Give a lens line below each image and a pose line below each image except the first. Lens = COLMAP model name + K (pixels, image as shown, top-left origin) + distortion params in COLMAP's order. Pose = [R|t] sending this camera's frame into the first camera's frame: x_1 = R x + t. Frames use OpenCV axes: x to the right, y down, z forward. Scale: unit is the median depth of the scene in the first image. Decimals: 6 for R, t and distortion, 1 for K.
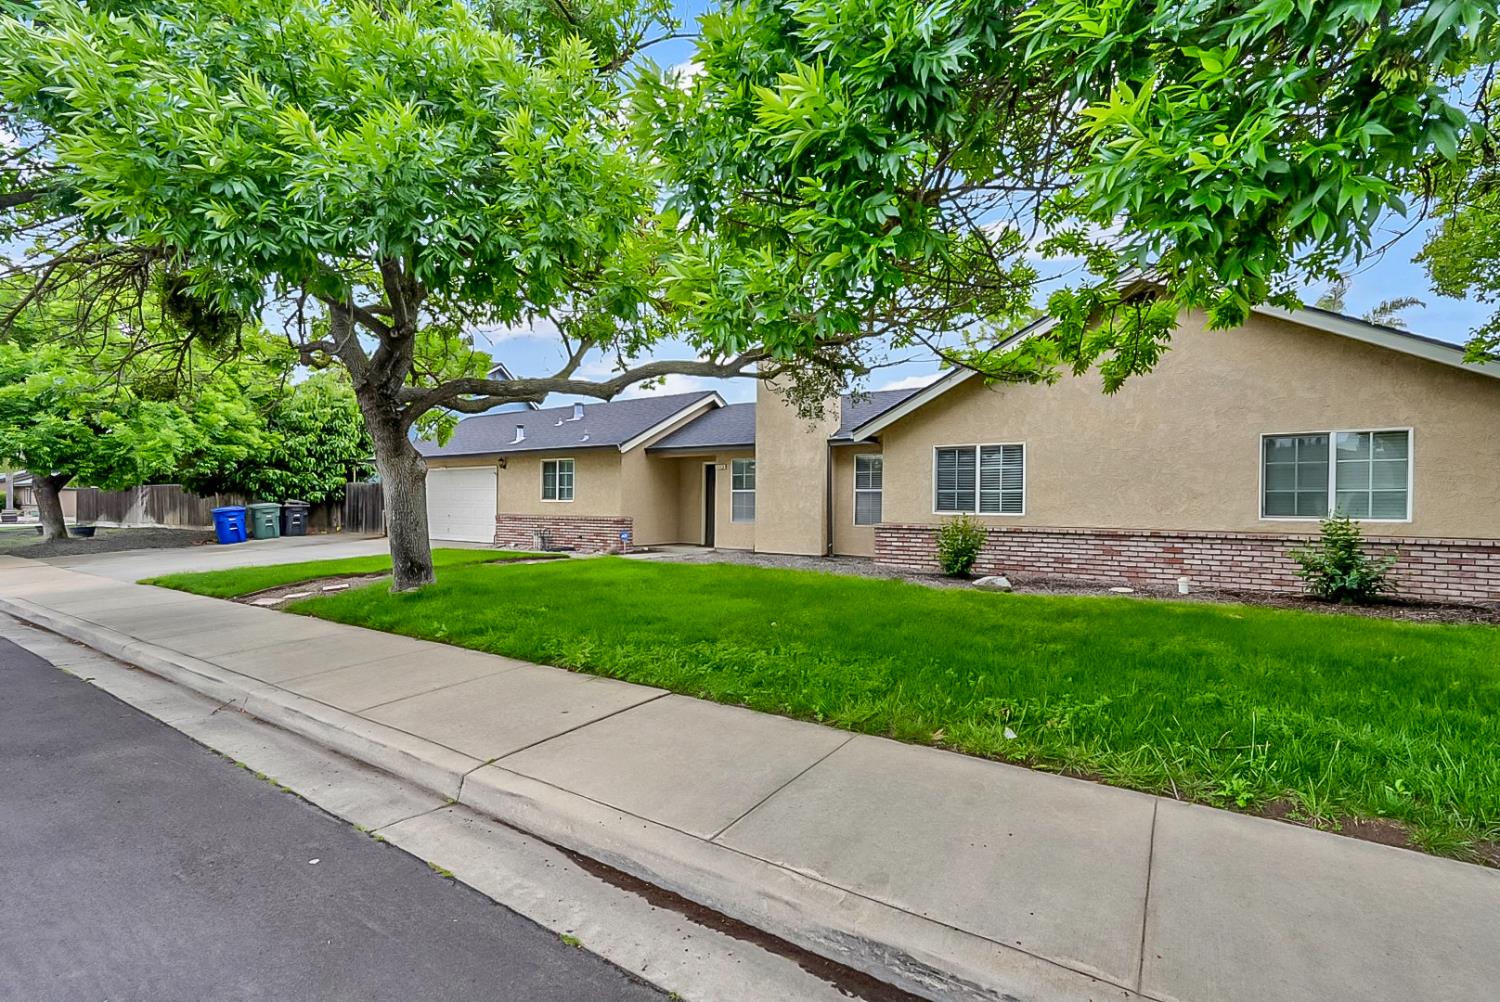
lens RADIAL K [[675.7, 0, 750.5], [0, 675.7, 503.2], [0, 0, 1]] dist [-0.001331, -0.000046]
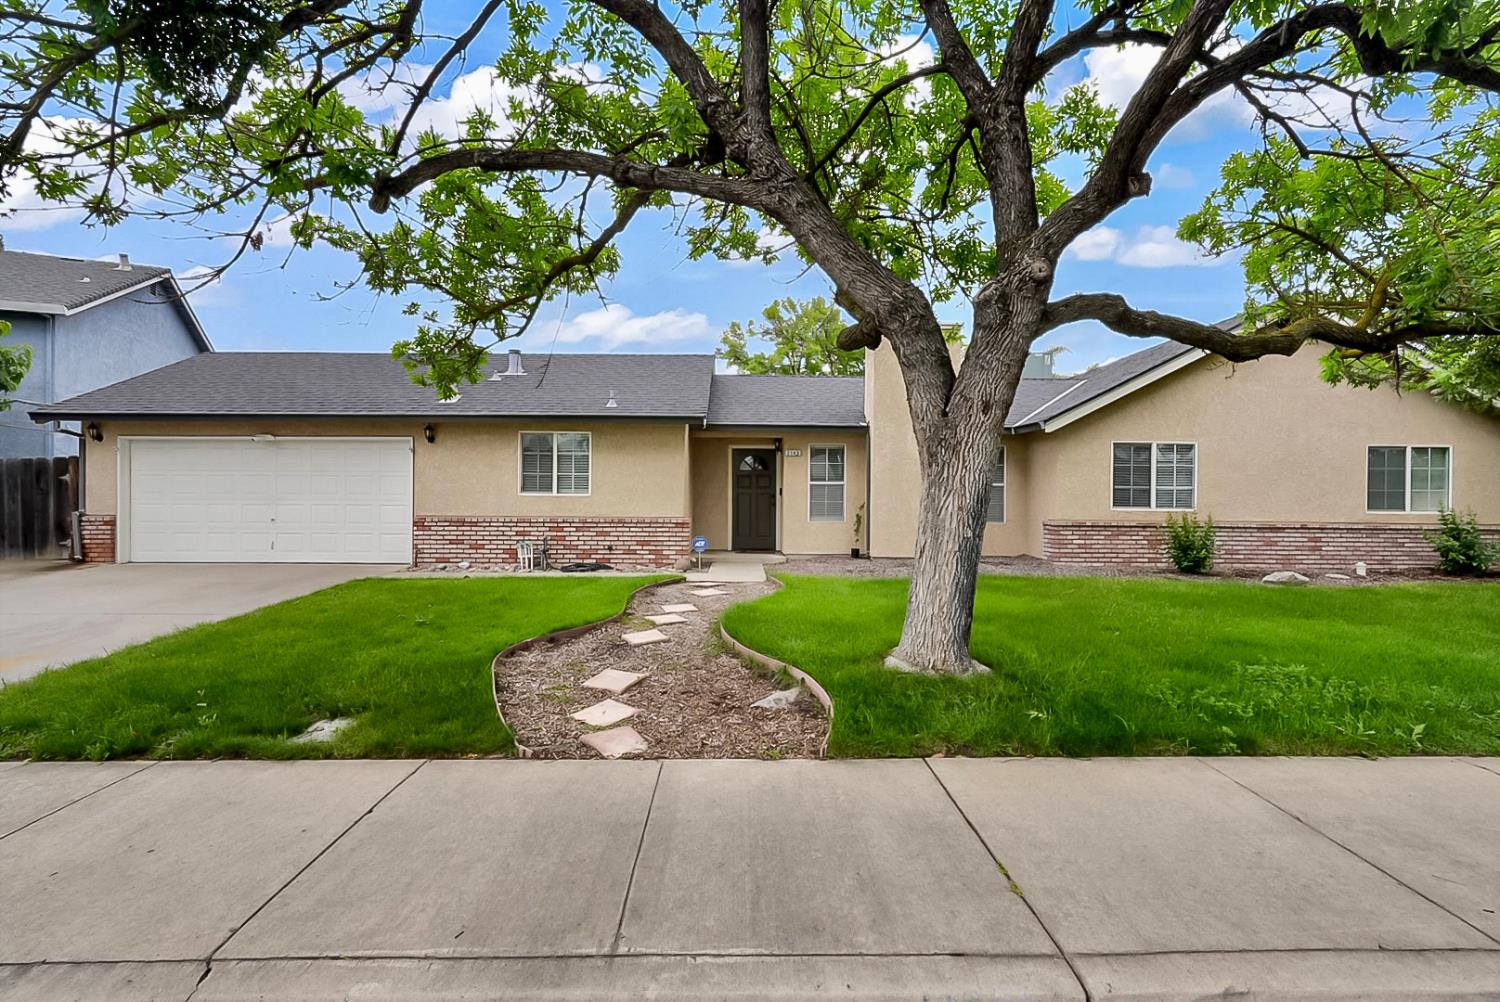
lens RADIAL K [[675.7, 0, 750.2], [0, 675.7, 495.7], [0, 0, 1]] dist [-0.001331, -0.000046]
pose [[0.821572, 0.000466, 0.570104, -0.746950], [-0.002381, 0.999994, 0.002615, -0.006787], [-0.570099, -0.003506, 0.821568, 0.506610]]
